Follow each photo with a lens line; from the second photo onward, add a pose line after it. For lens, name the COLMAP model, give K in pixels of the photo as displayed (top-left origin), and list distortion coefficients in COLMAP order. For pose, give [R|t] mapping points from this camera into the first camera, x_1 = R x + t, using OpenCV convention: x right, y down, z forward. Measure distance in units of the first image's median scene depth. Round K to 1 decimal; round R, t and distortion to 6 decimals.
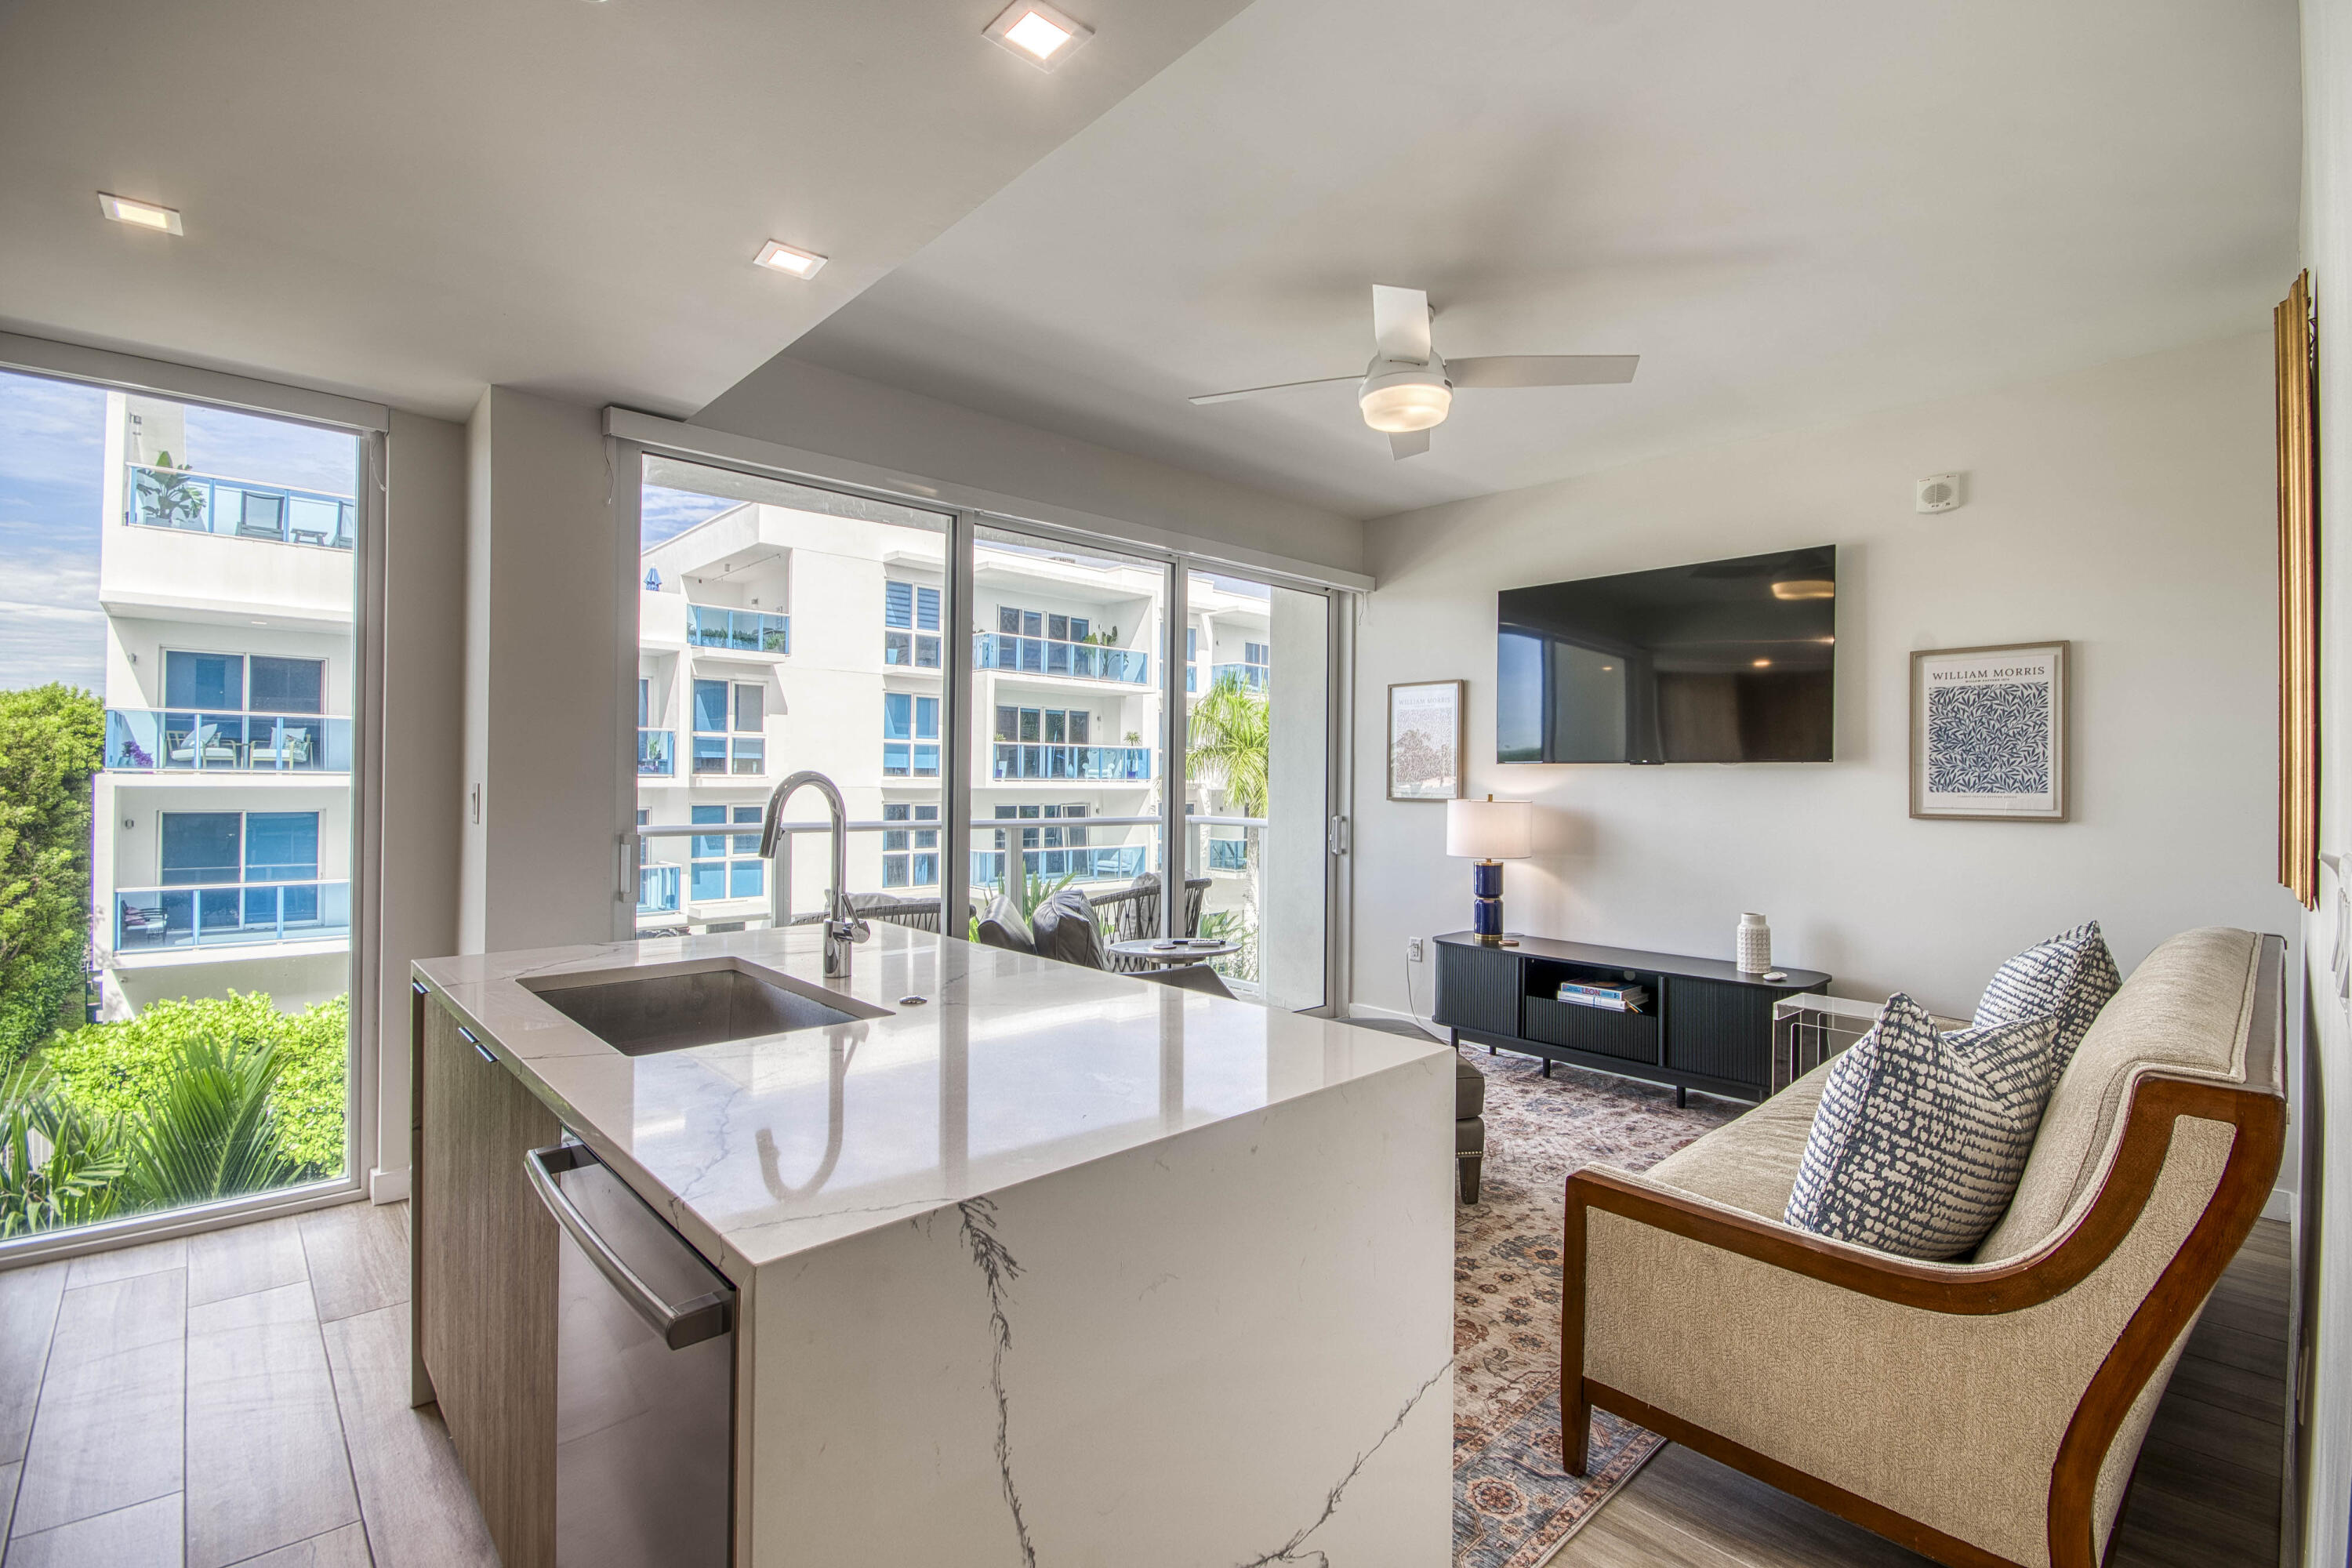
lens RADIAL K [[1045.1, 0, 1234.9], [0, 1045.1, 776.1], [0, 0, 1]] dist [0.008809, -0.010963]
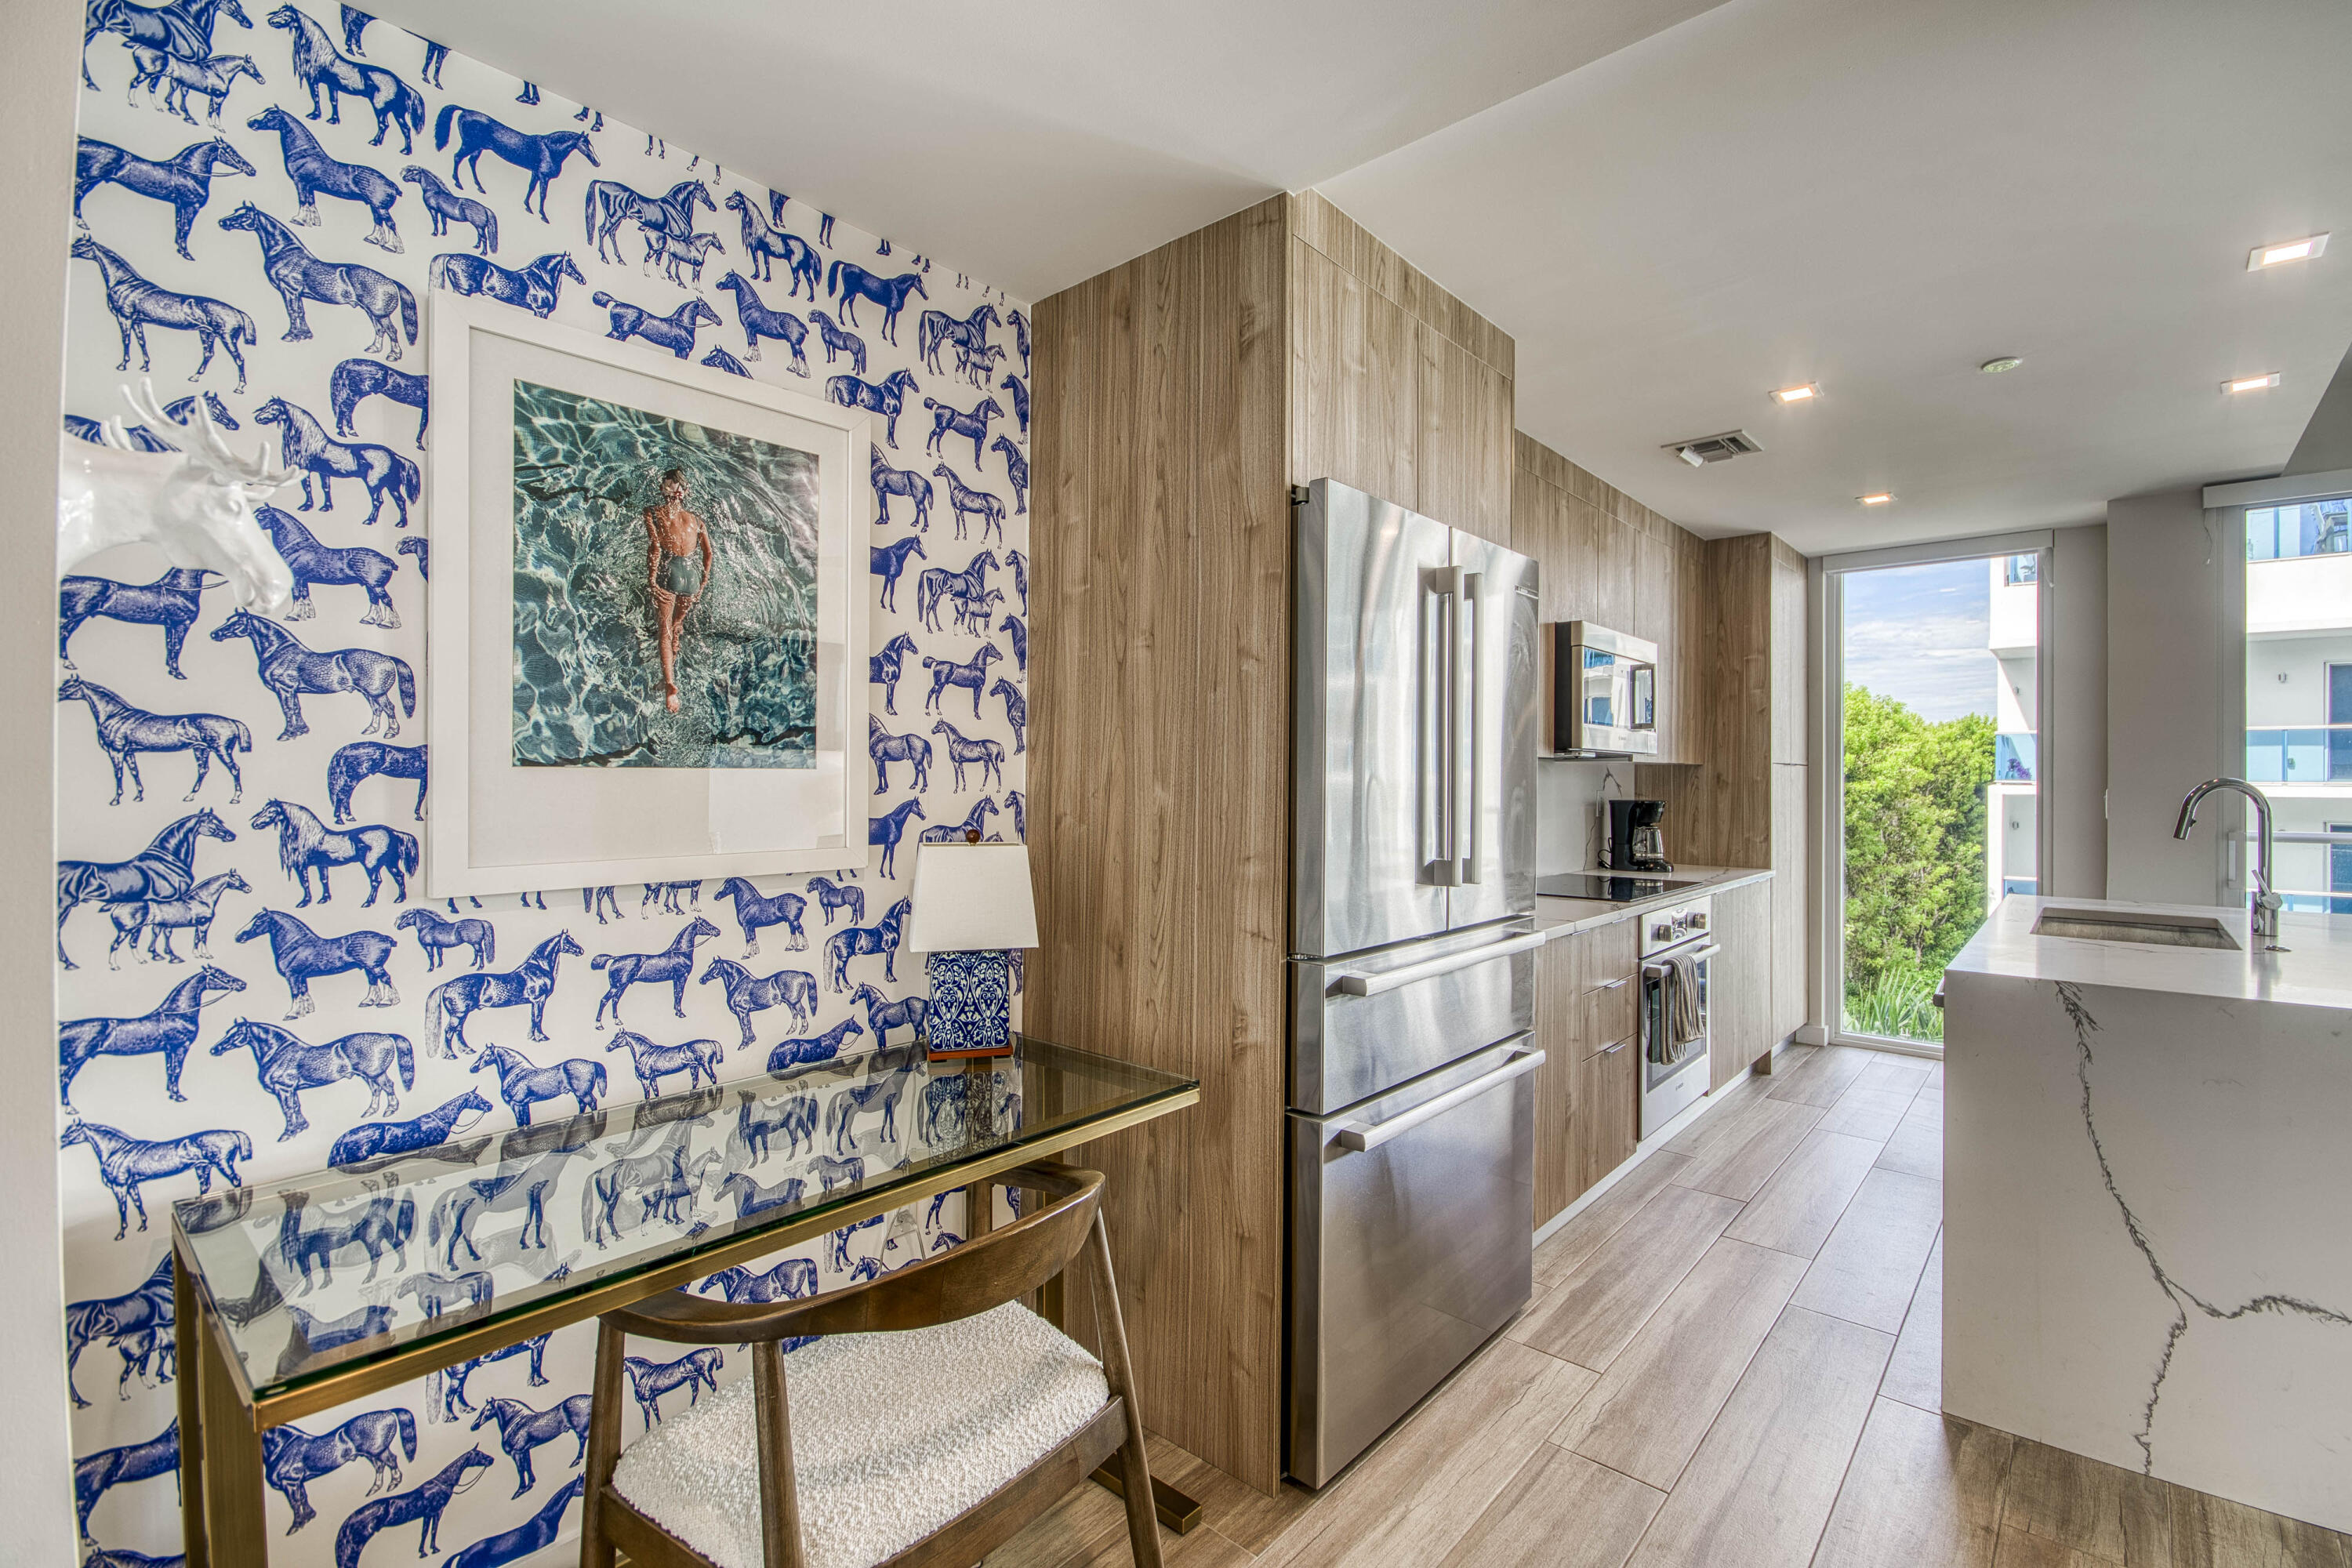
lens RADIAL K [[1045.1, 0, 1228.0], [0, 1045.1, 773.4], [0, 0, 1]] dist [0.008809, -0.010963]
pose [[0.092888, -0.013652, -0.995583, 0.297359], [0.000873, 0.999907, -0.013630, 0.001712], [0.995676, 0.000397, 0.092891, -0.153766]]
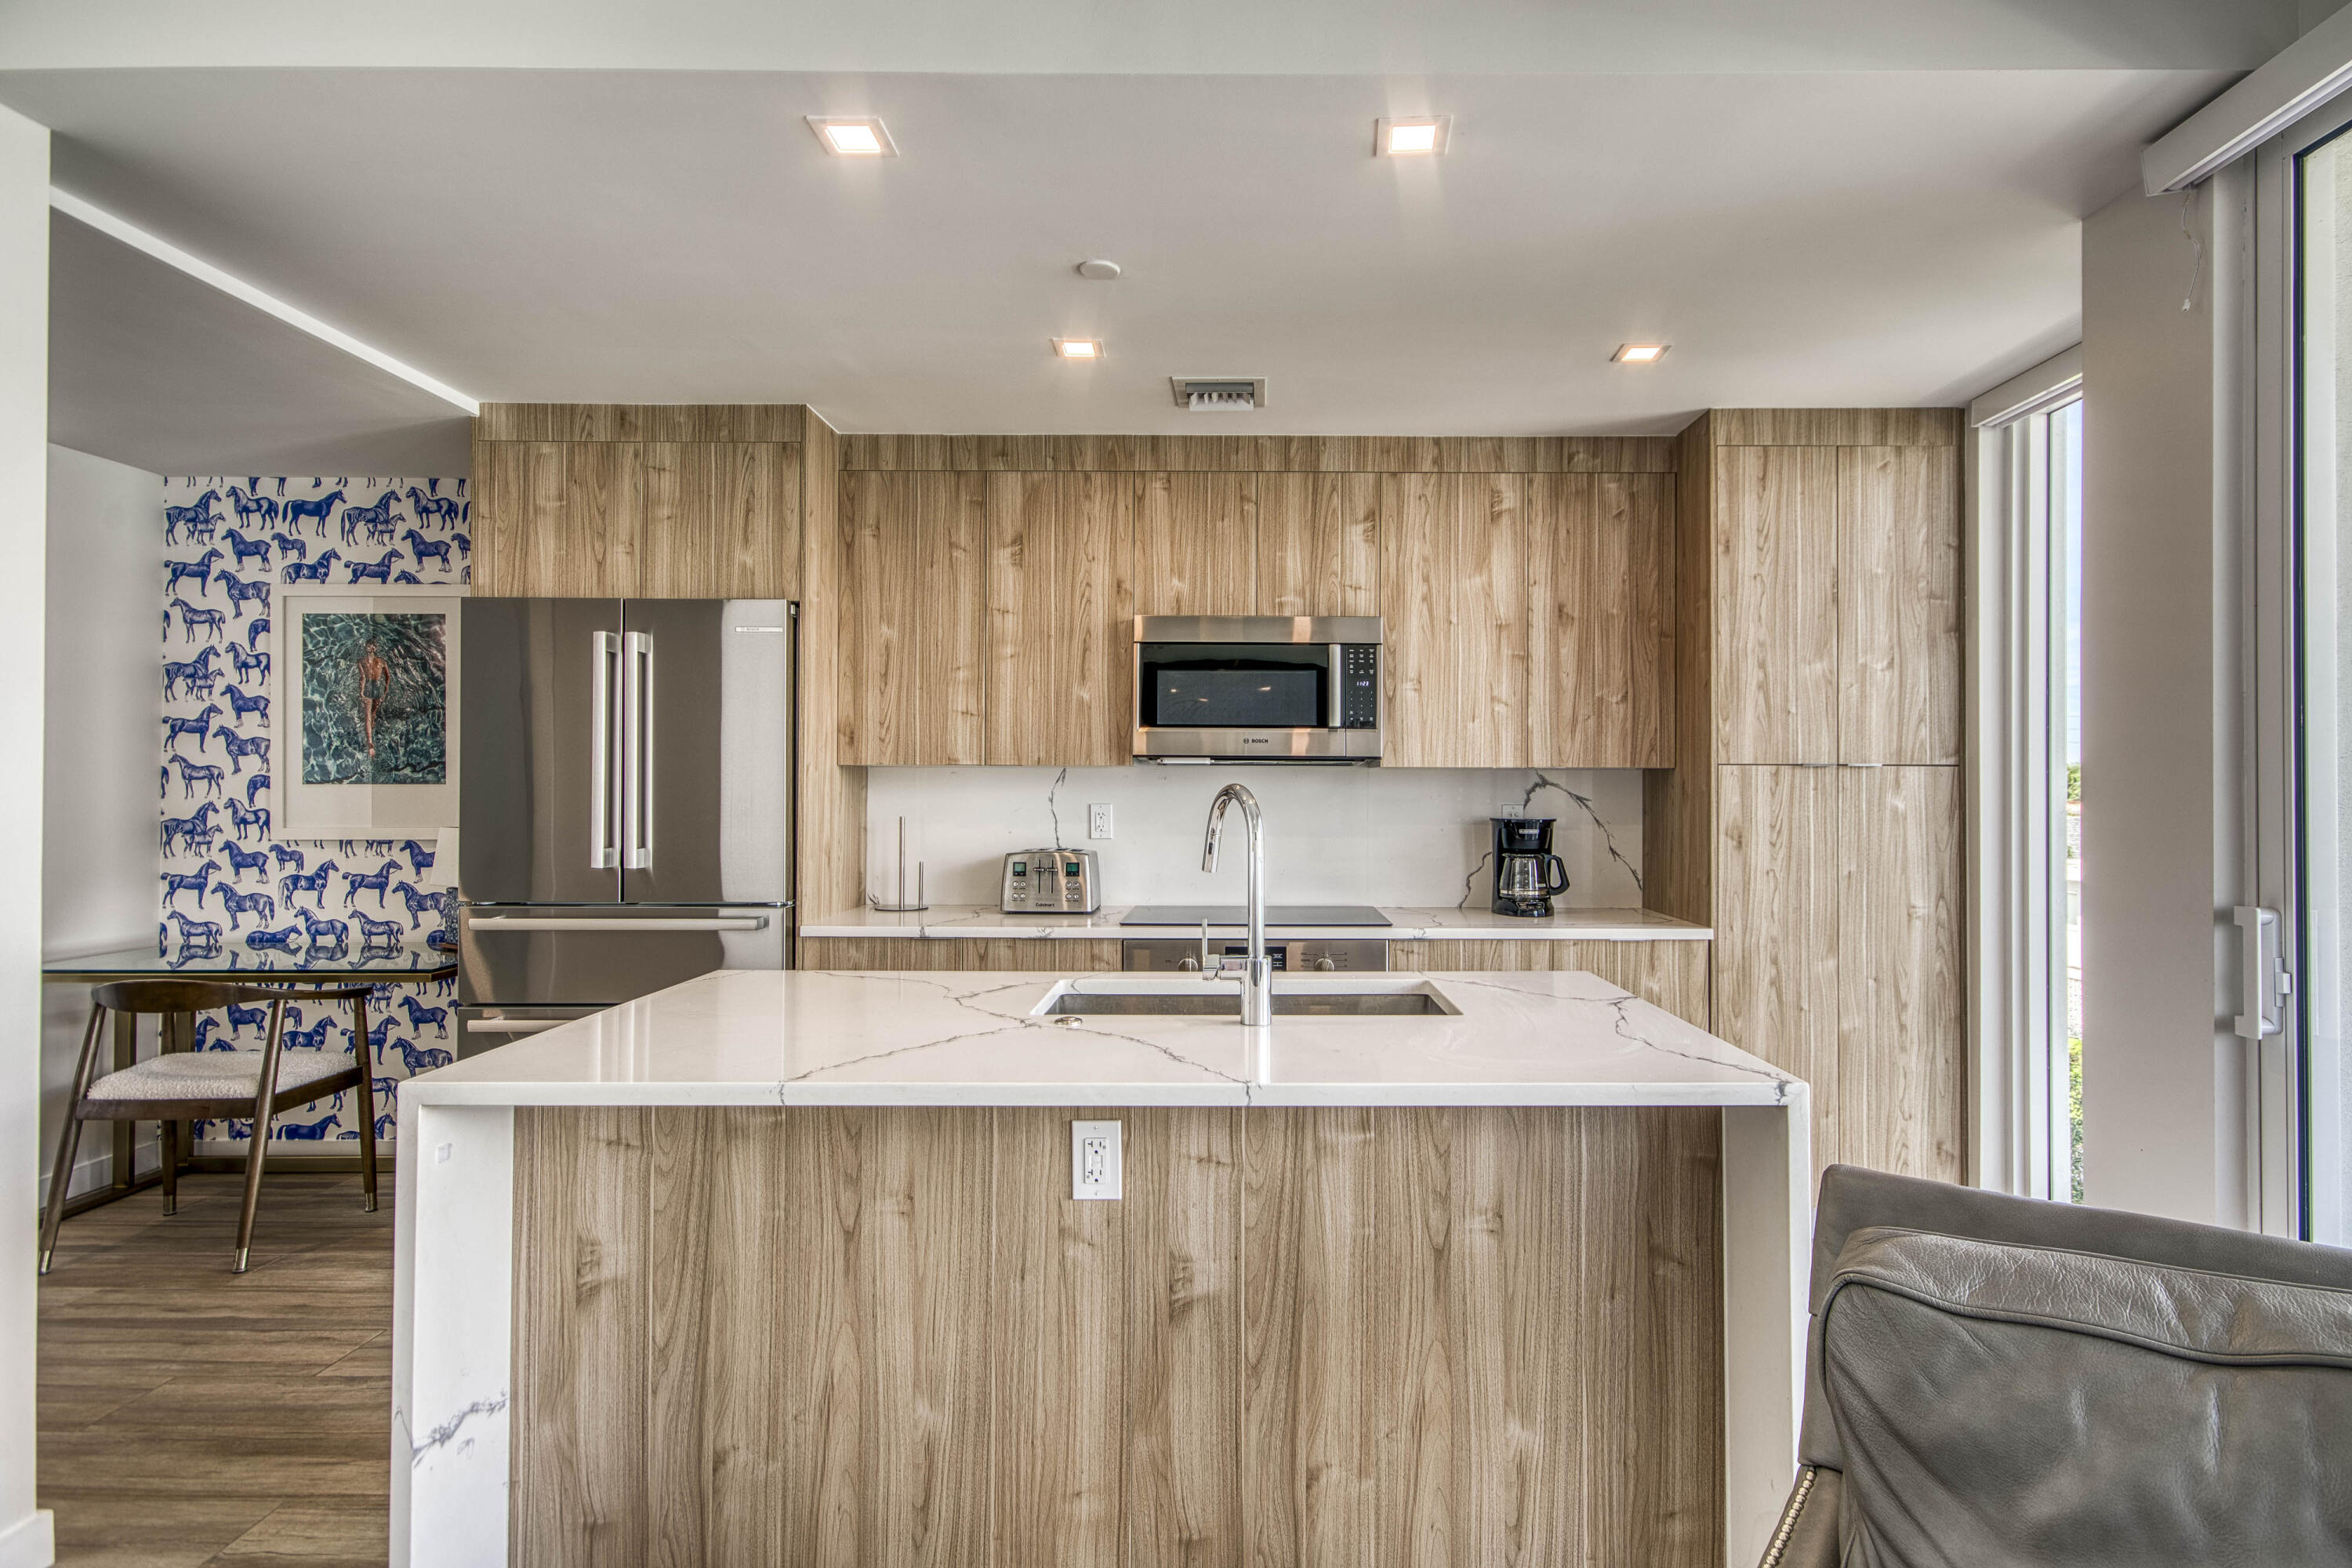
lens RADIAL K [[1214.1, 0, 1235.2], [0, 1214.1, 775.8], [0, 0, 1]] dist [0.006810, 0.004363]
pose [[-0.702659, -0.020070, -0.711243, 0.126206], [-0.006256, 0.999738, -0.022030, 0.003633], [0.711499, -0.011031, -0.702601, 0.623480]]
